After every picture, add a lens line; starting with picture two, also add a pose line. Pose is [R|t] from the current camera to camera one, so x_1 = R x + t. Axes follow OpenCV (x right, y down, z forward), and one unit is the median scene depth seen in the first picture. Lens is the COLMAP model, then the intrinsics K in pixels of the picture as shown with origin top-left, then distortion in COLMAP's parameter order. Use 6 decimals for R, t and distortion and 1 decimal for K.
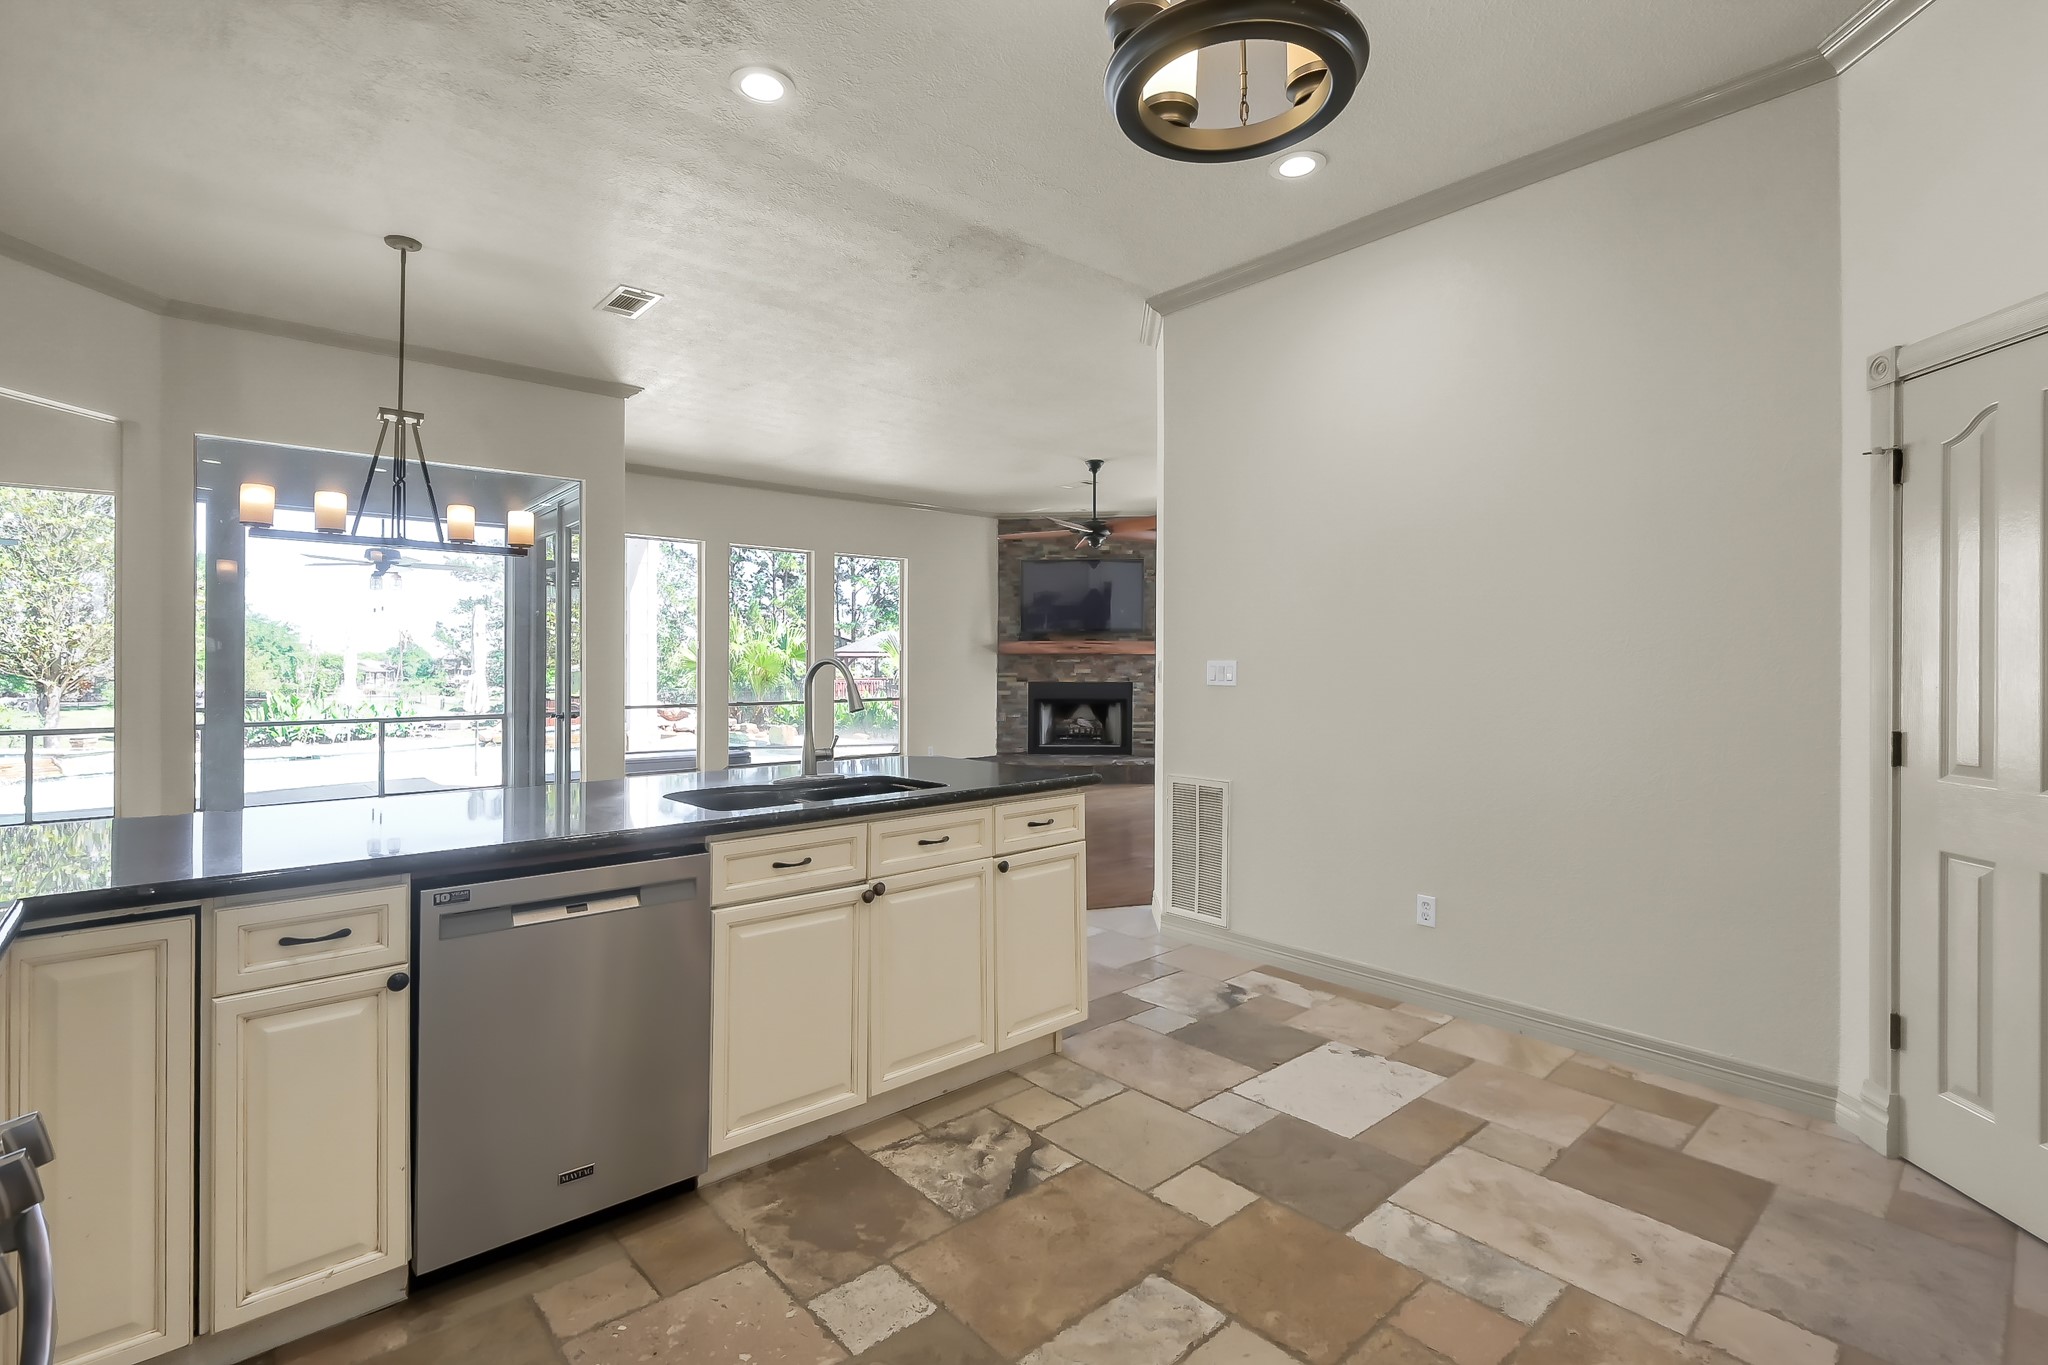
lens RADIAL K [[936.6, 0, 1030.5], [0, 936.6, 669.4], [0, 0, 1]] dist [-0.000931, -0.000478]
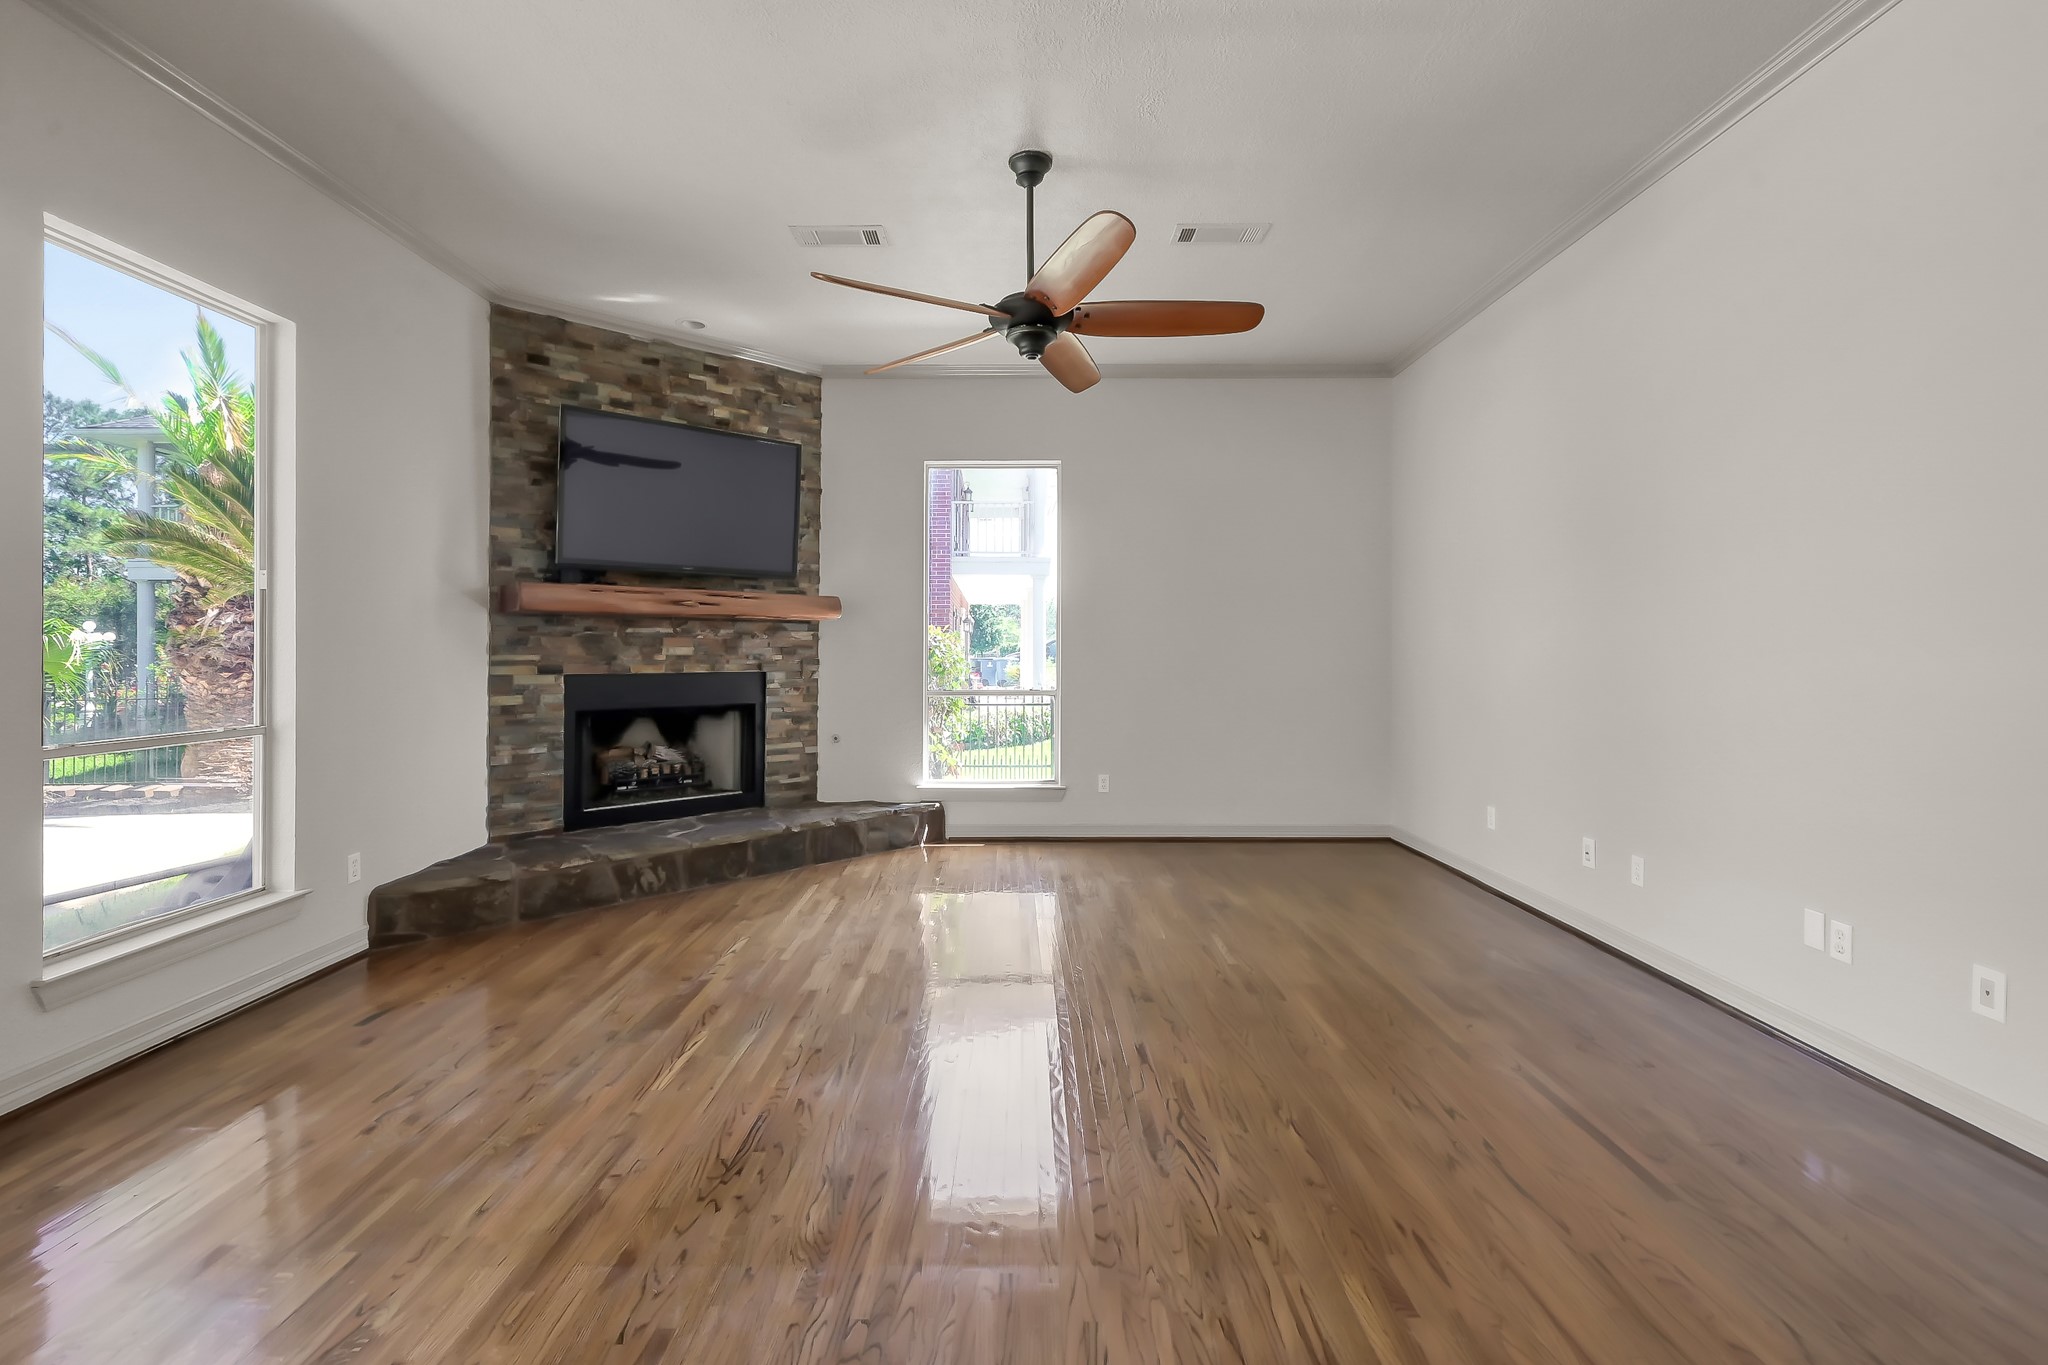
lens RADIAL K [[936.6, 0, 996.5], [0, 936.6, 648.0], [0, 0, 1]] dist [-0.000931, -0.000478]
pose [[0.680618, 0.002526, 0.732634, -0.194080], [0.005722, 0.999945, -0.008764, 0.005544], [-0.732616, 0.010158, 0.680566, 0.533295]]
